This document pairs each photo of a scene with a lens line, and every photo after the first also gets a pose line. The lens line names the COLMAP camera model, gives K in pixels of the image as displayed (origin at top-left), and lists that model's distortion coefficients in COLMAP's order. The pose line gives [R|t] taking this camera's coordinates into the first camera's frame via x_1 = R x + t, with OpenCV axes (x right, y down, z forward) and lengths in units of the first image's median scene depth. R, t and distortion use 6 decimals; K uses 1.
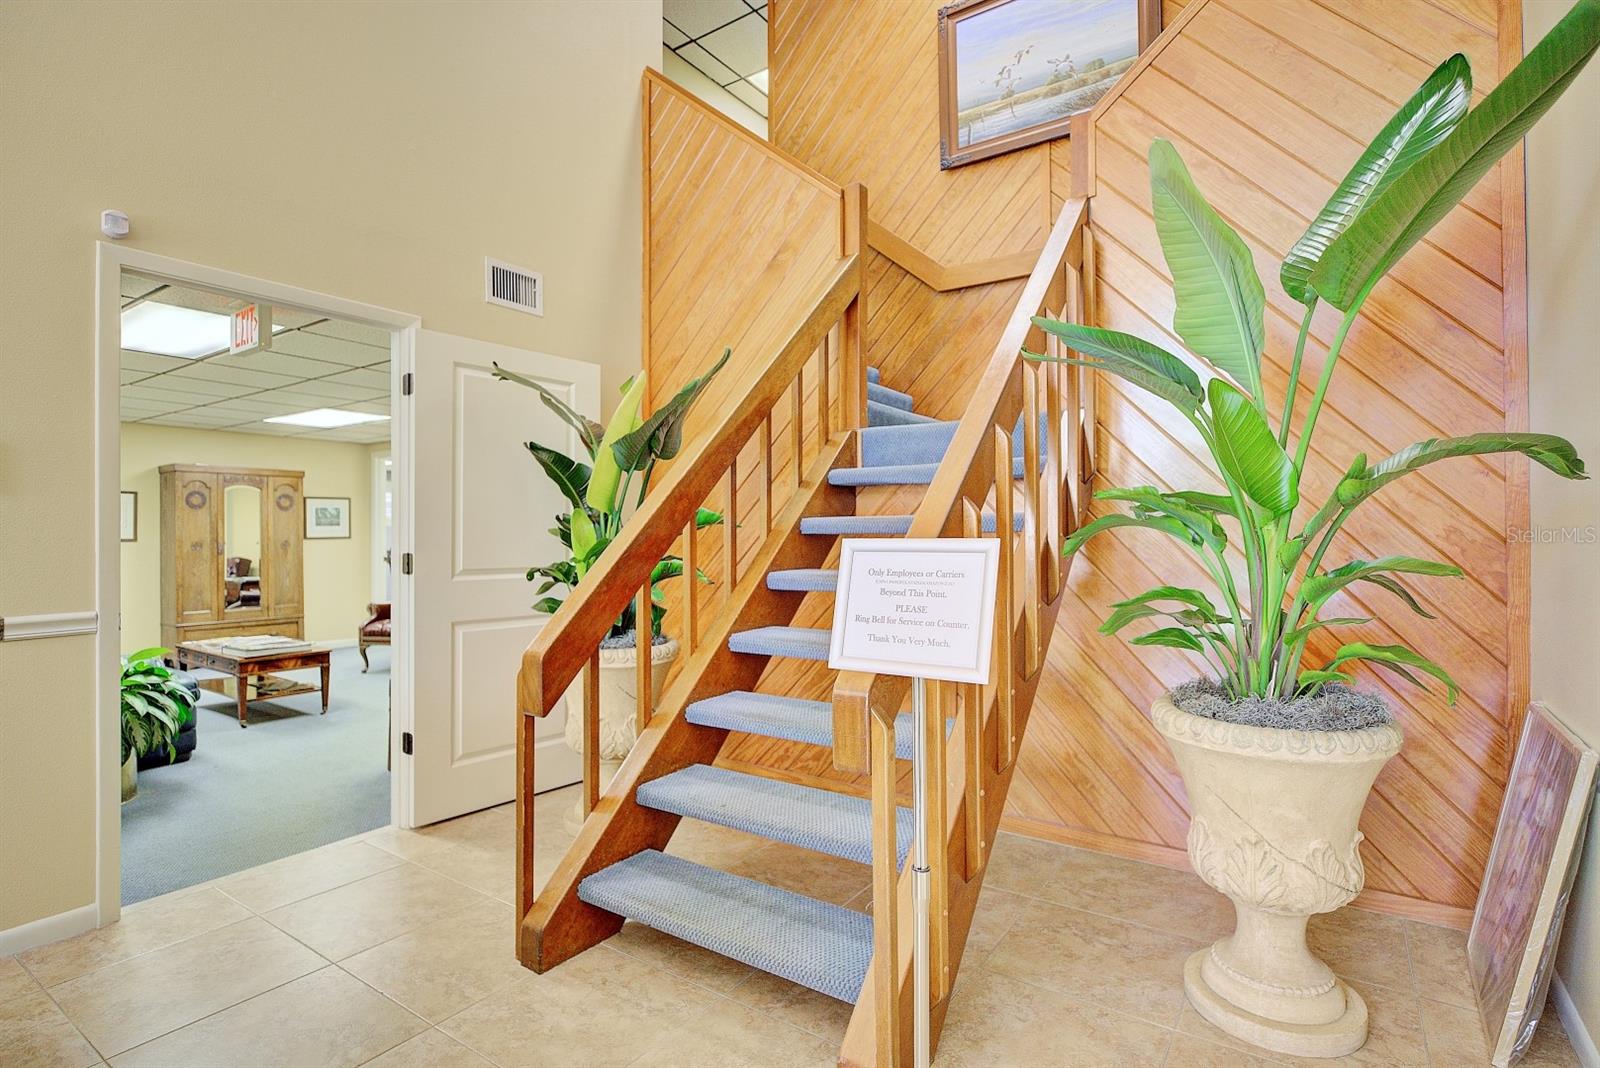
lens RADIAL K [[781.1, 0, 801.0], [0, 781.1, 532.9], [0, 0, 1]] dist [-0.008972, 0.002475]
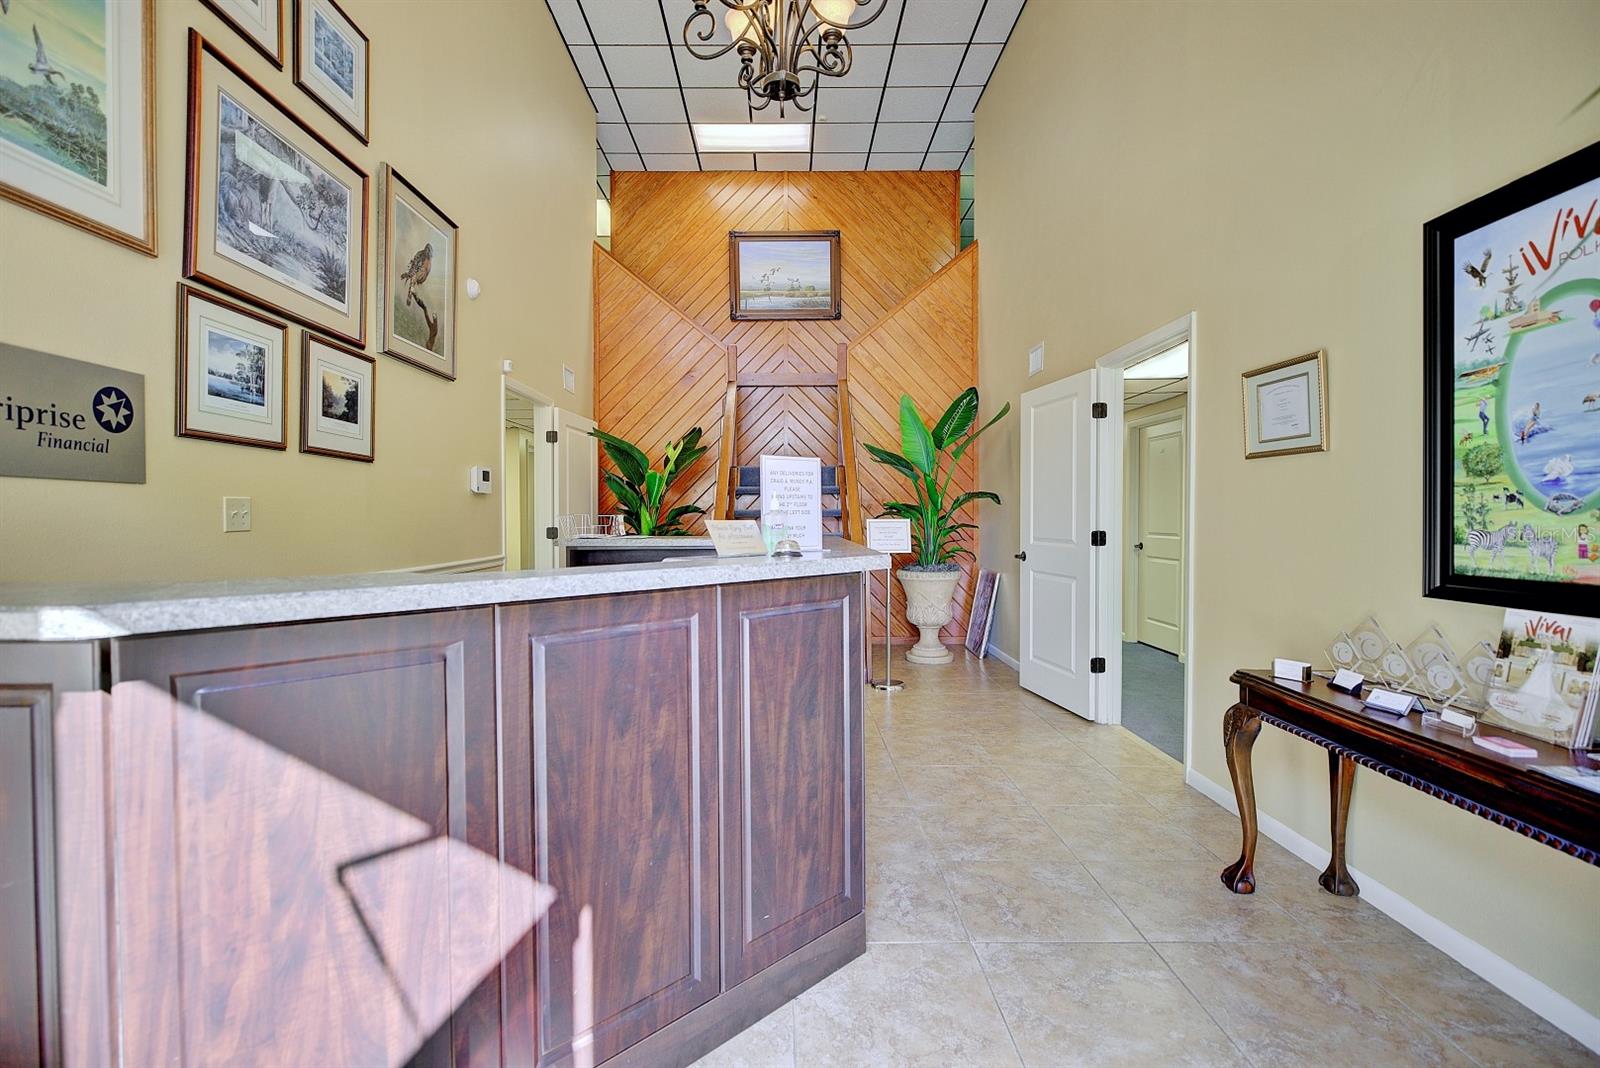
lens RADIAL K [[742.8, 0, 780.6], [0, 742.8, 533.0], [0, 0, 1]] dist [-0.003712, 0.000374]
pose [[0.829968, -0.011010, 0.557703, -1.031288], [-0.002002, 0.999740, 0.022715, -0.001636], [-0.557808, -0.019969, 0.829730, -0.776103]]
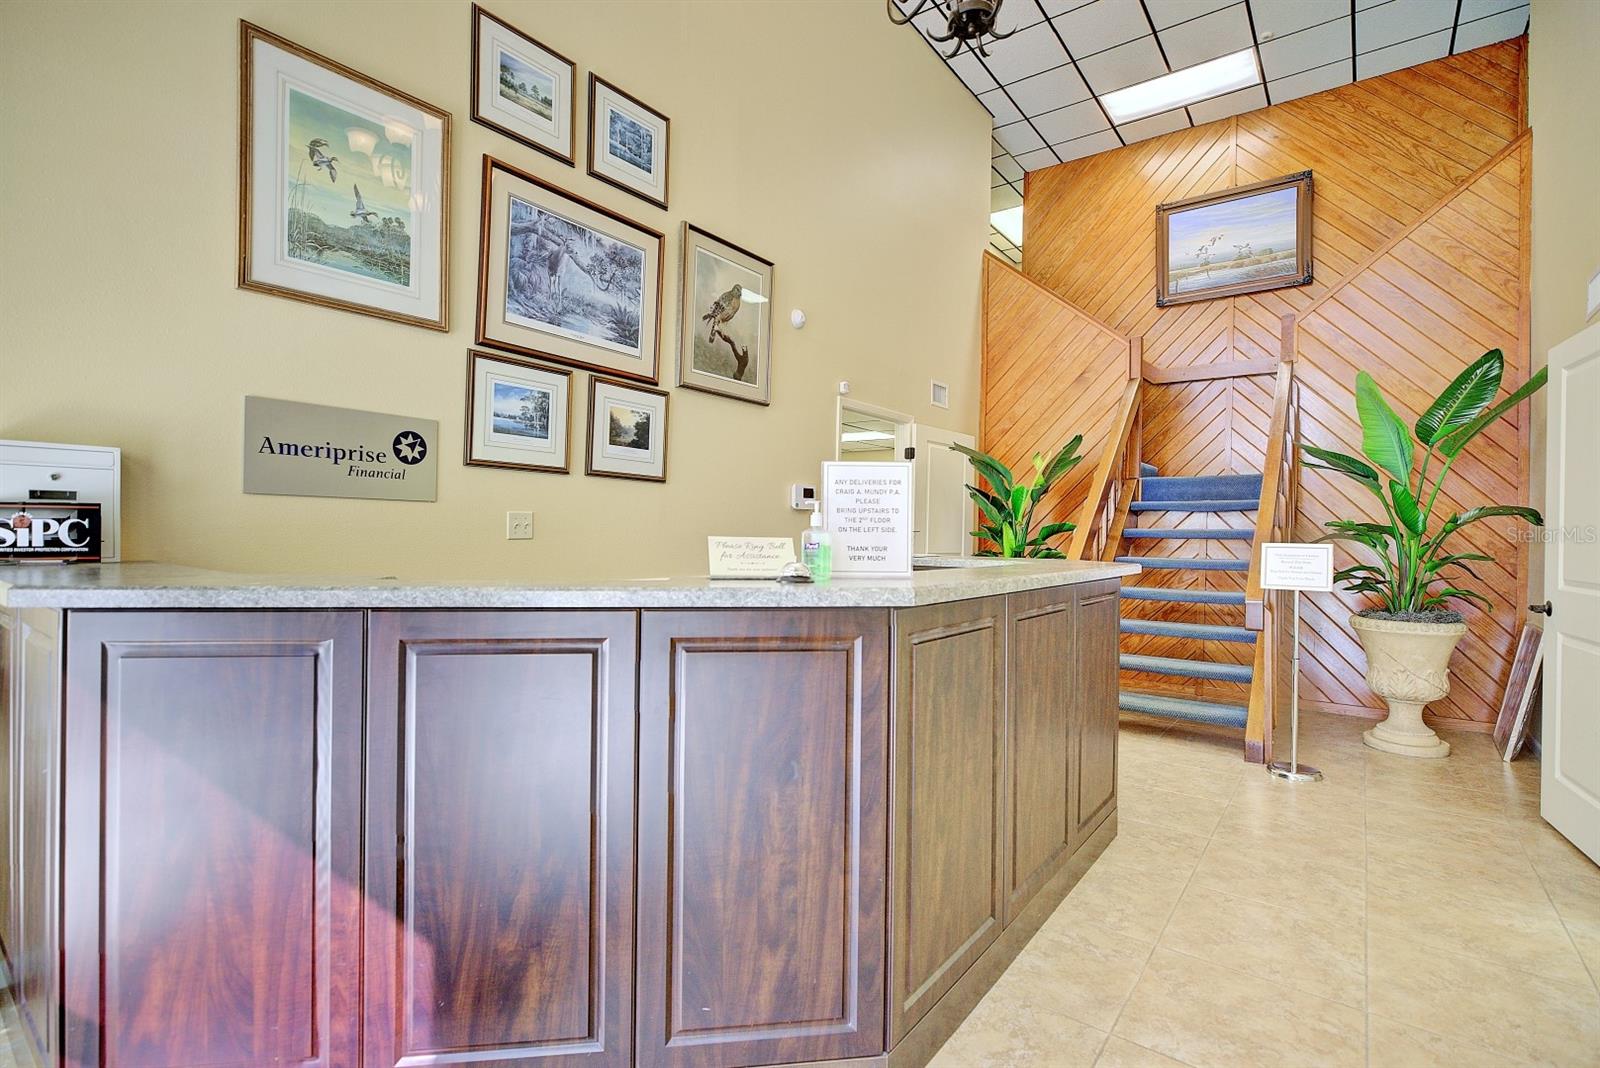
lens RADIAL K [[742.8, 0, 806.4], [0, 742.8, 531.7], [0, 0, 1]] dist [-0.003712, 0.000374]
pose [[0.998899, 0.018573, -0.043081, -0.664616], [-0.018432, 0.999823, 0.003663, -0.004888], [0.043141, -0.002864, 0.999065, -0.777693]]
